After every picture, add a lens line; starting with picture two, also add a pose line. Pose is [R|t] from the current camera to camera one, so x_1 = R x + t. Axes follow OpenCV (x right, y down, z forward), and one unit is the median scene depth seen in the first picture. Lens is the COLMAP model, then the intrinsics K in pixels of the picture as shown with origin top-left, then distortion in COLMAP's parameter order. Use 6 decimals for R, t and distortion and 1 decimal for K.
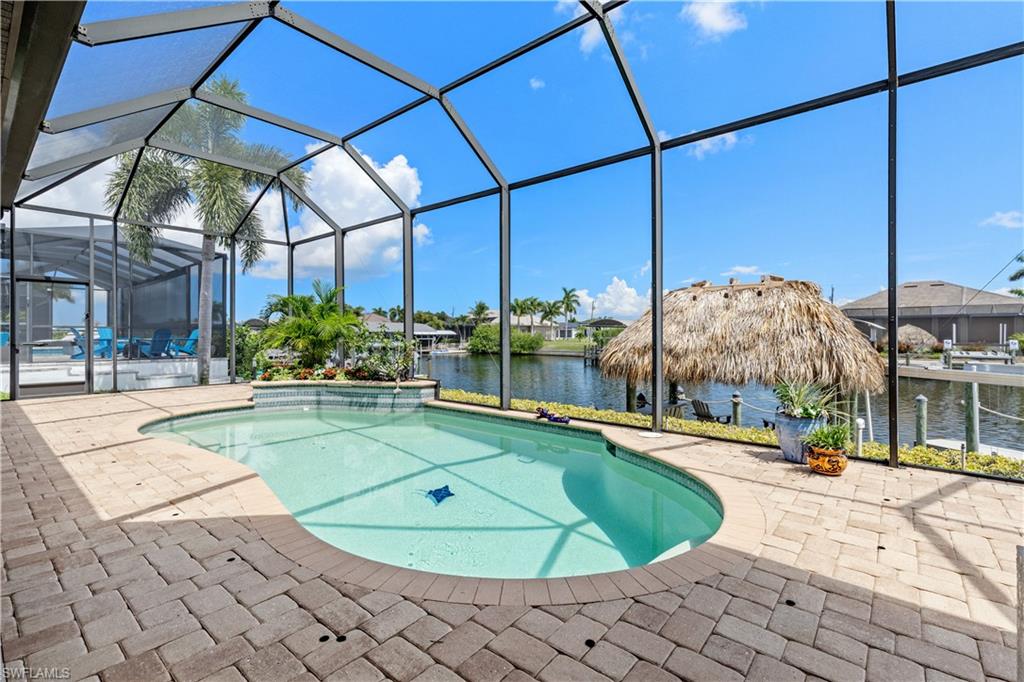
lens RADIAL K [[466.2, 0, 511.5], [0, 466.2, 332.4], [0, 0, 1]] dist [0.003016, 0.000252]
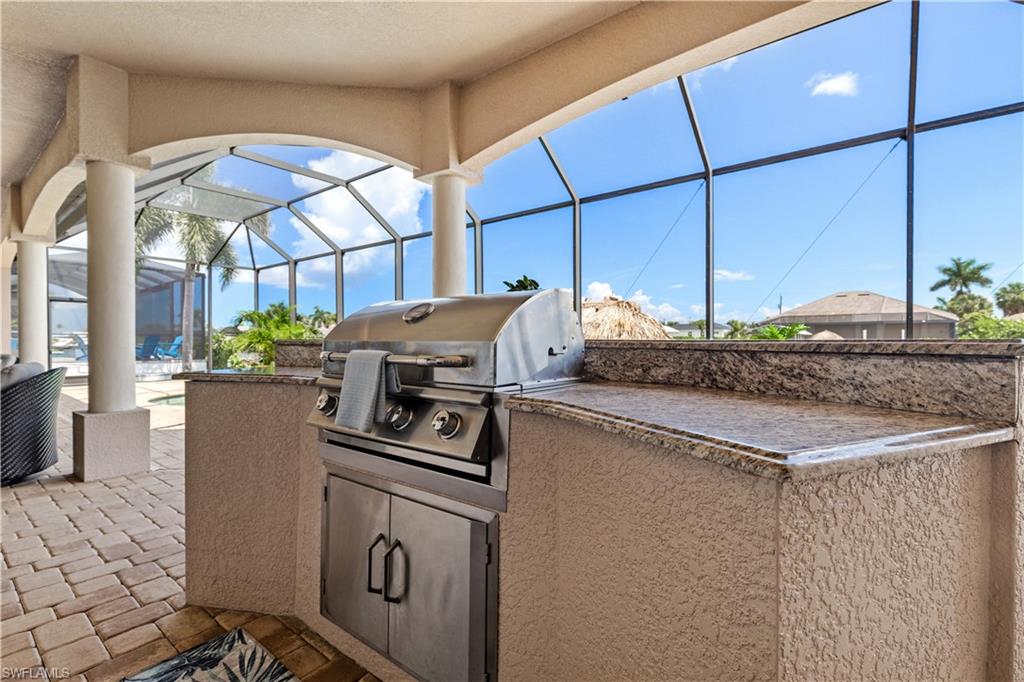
lens RADIAL K [[462.4, 0, 512.0], [0, 462.4, 341.0], [0, 0, 1]] dist [0.001285, -0.011093]
pose [[0.999240, -0.001864, 0.038943, 0.218002], [0.001619, 0.999979, 0.006336, -0.000103], [-0.038954, -0.006268, 0.999221, -0.359638]]
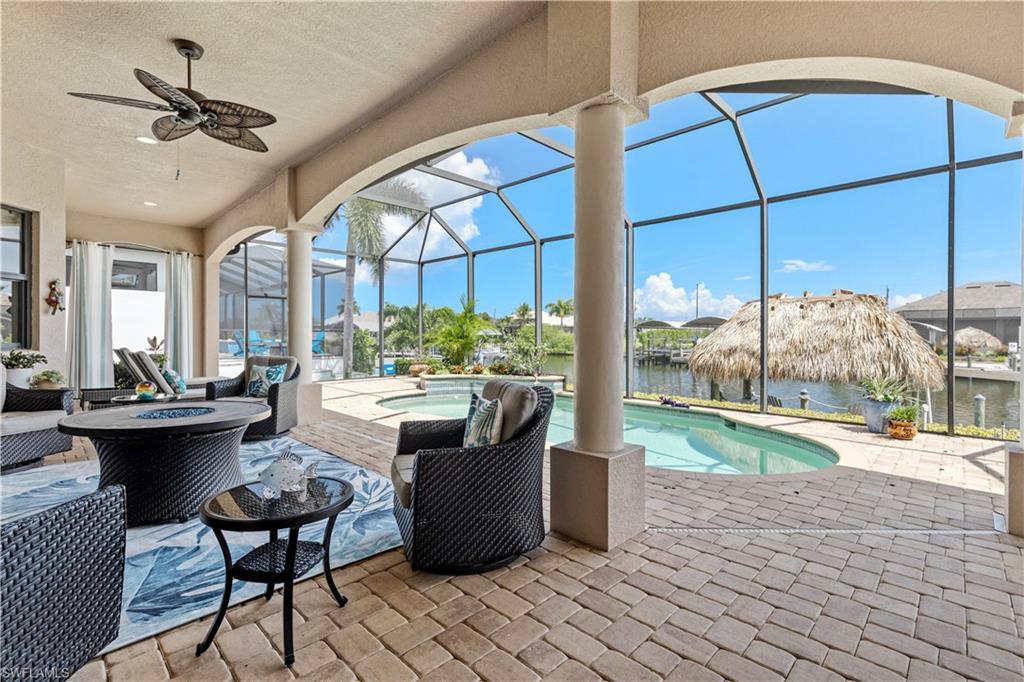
lens RADIAL K [[465.9, 0, 509.0], [0, 465.9, 334.8], [0, 0, 1]] dist [0.000584, 0.000467]
pose [[0.997032, 0.003530, -0.076913, -0.191666], [-0.003111, 0.999980, 0.005555, -0.012502], [0.076931, -0.005299, 0.997022, -0.238824]]
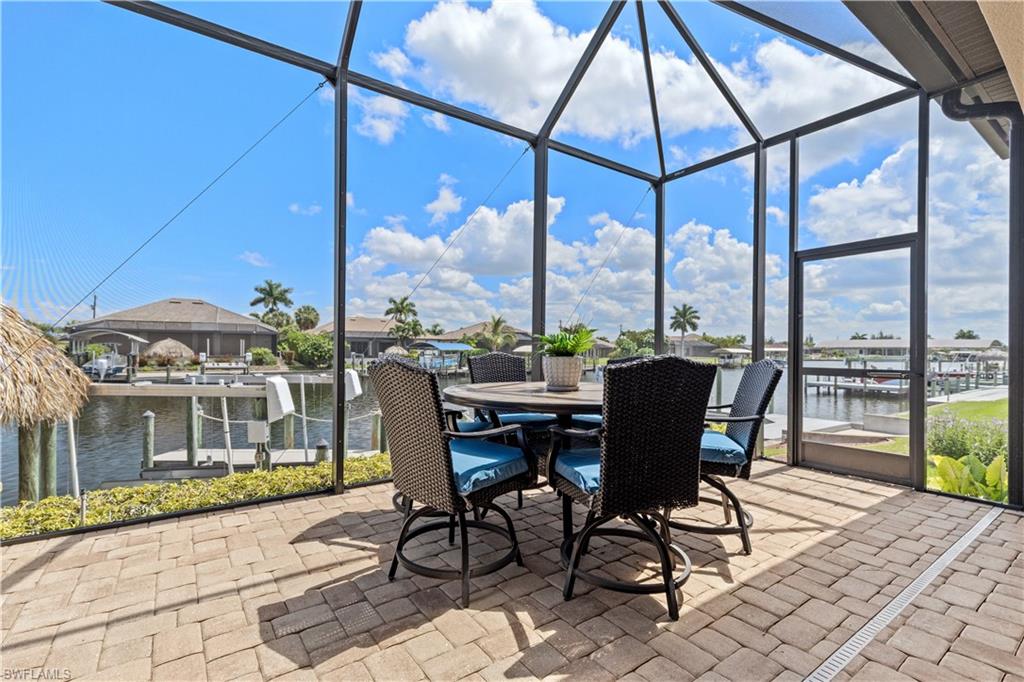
lens RADIAL K [[463.5, 0, 510.1], [0, 463.5, 347.7], [0, 0, 1]] dist [0.002178, 0.000358]
pose [[0.248221, 0.004046, 0.968695, 0.180797], [-0.007592, 0.999969, -0.002231, 0.000424], [-0.968674, -0.006801, 0.248244, 0.060184]]
